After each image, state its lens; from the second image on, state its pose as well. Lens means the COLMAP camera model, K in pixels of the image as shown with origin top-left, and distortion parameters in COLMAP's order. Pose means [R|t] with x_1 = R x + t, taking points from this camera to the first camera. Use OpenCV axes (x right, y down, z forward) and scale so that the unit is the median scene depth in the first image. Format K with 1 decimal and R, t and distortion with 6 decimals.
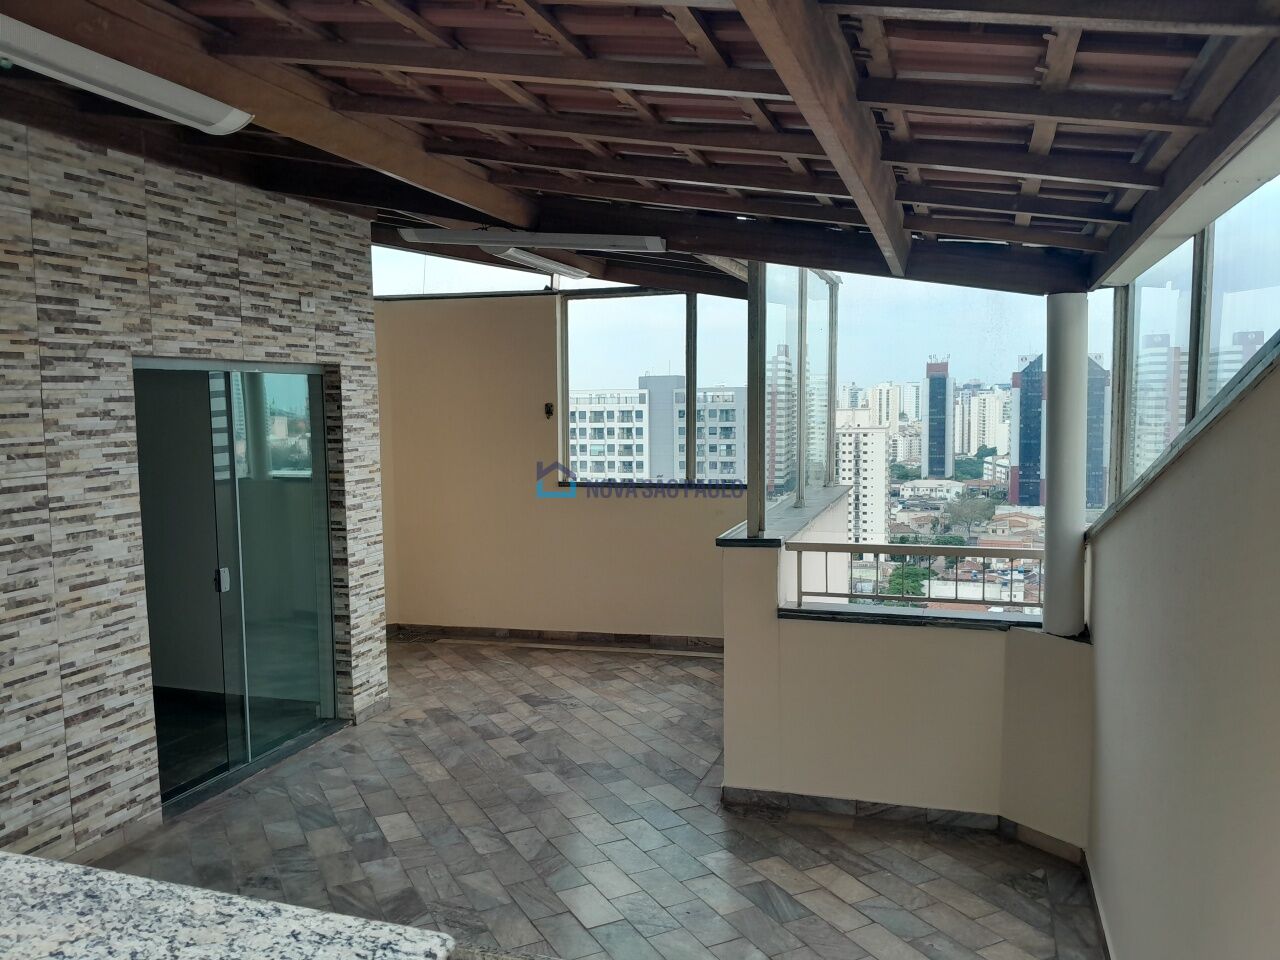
lens RADIAL K [[947.5, 0, 640.0], [0, 947.5, 480.0], [0, 0, 1]] dist [0.168360, -0.247540]
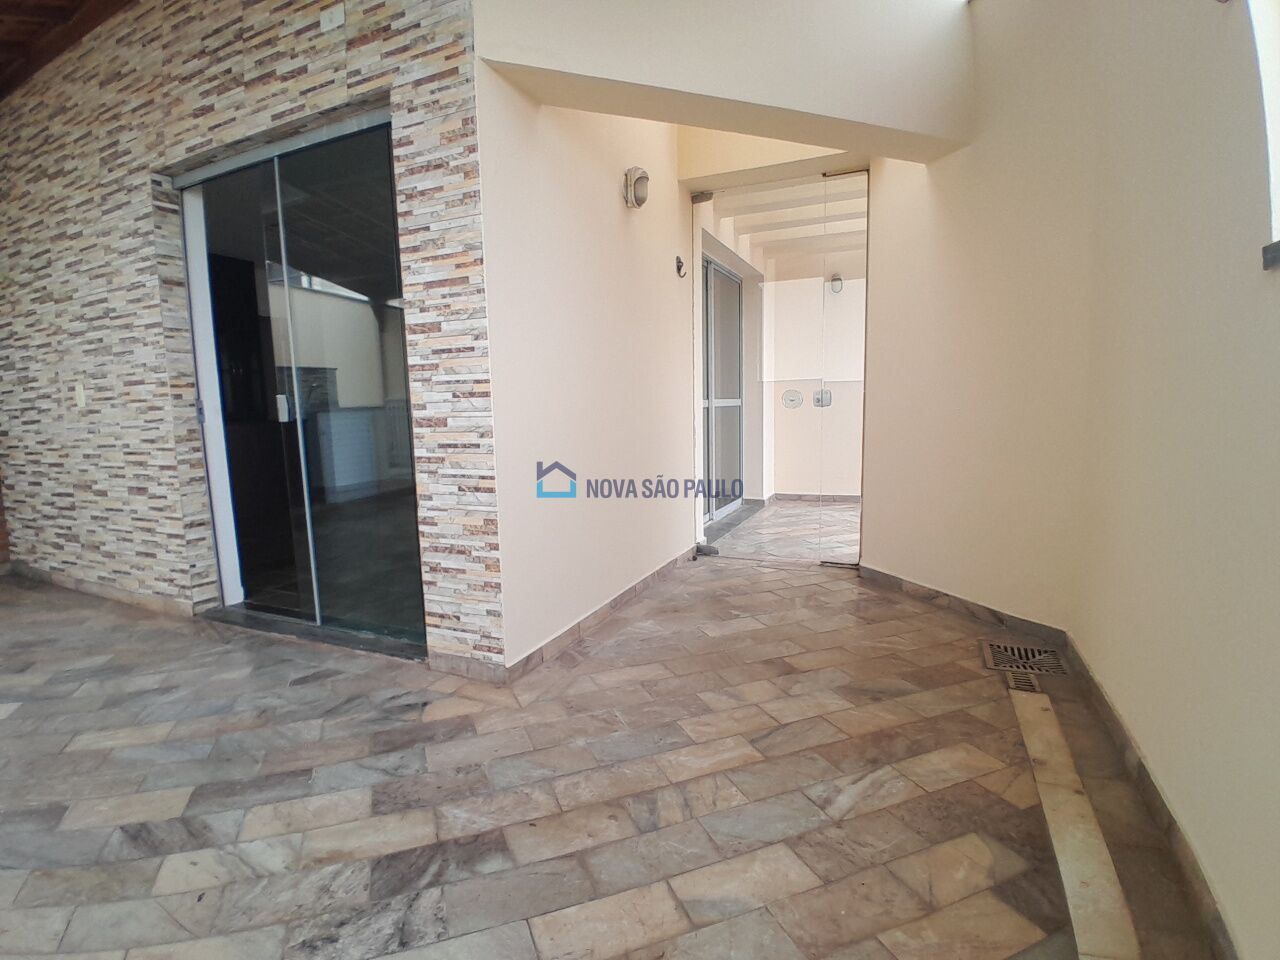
lens RADIAL K [[630.1, 0, 636.3], [0, 630.1, 490.7], [0, 0, 1]] dist [0.000700, -0.042118]
pose [[-0.095450, 0.149428, -0.984155, 0.120842], [-0.053604, 0.986463, 0.154978, 0.076240], [0.993990, 0.067547, -0.086148, 1.475077]]
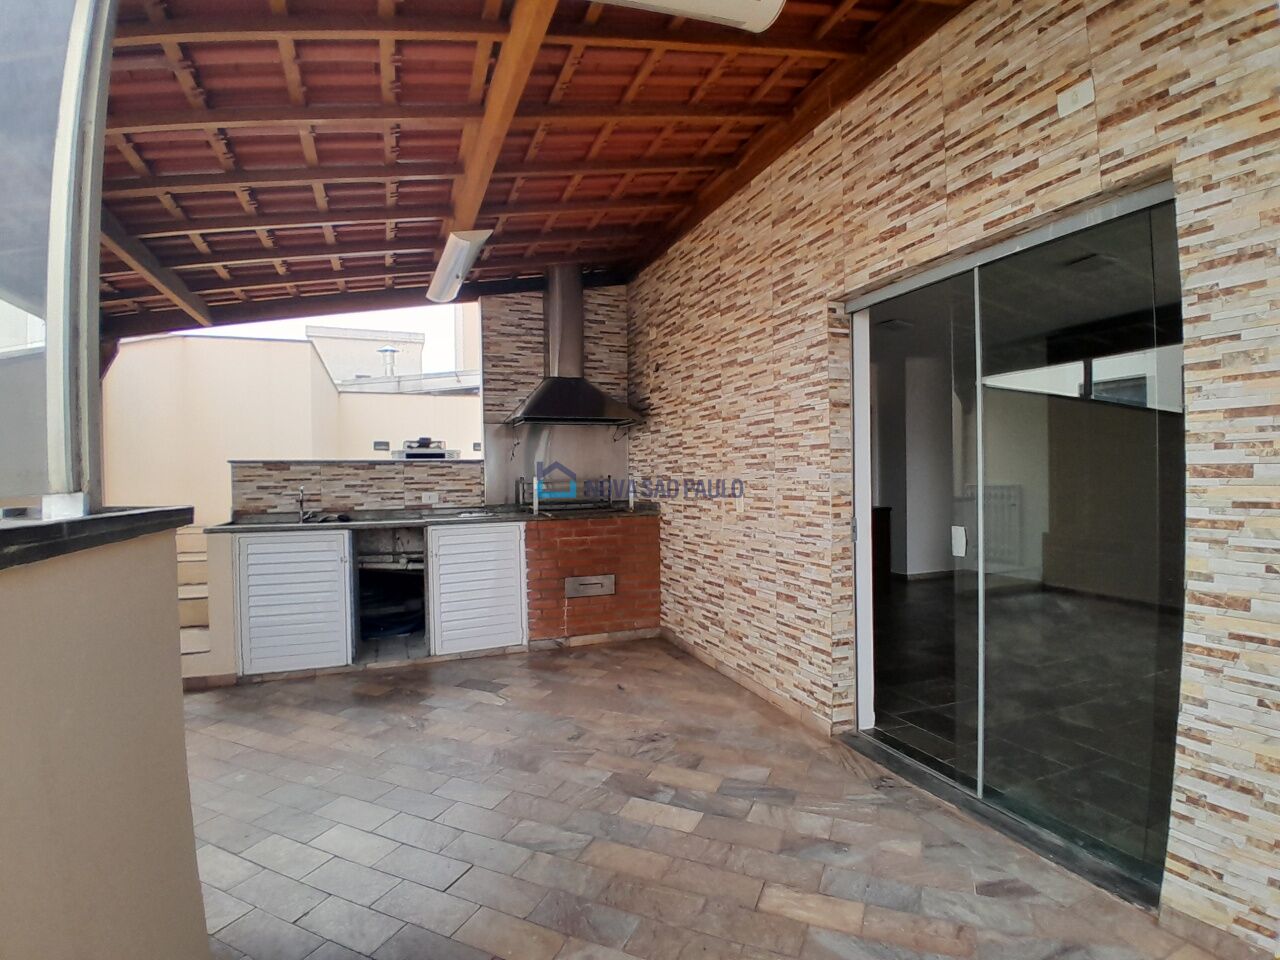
lens RADIAL K [[630.1, 0, 636.3], [0, 630.1, 490.7], [0, 0, 1]] dist [0.000700, -0.042118]
pose [[-0.764269, 0.042632, -0.643487, 0.103652], [-0.023942, 0.995249, 0.094372, 0.022033], [0.644453, 0.087532, -0.759617, 1.305499]]
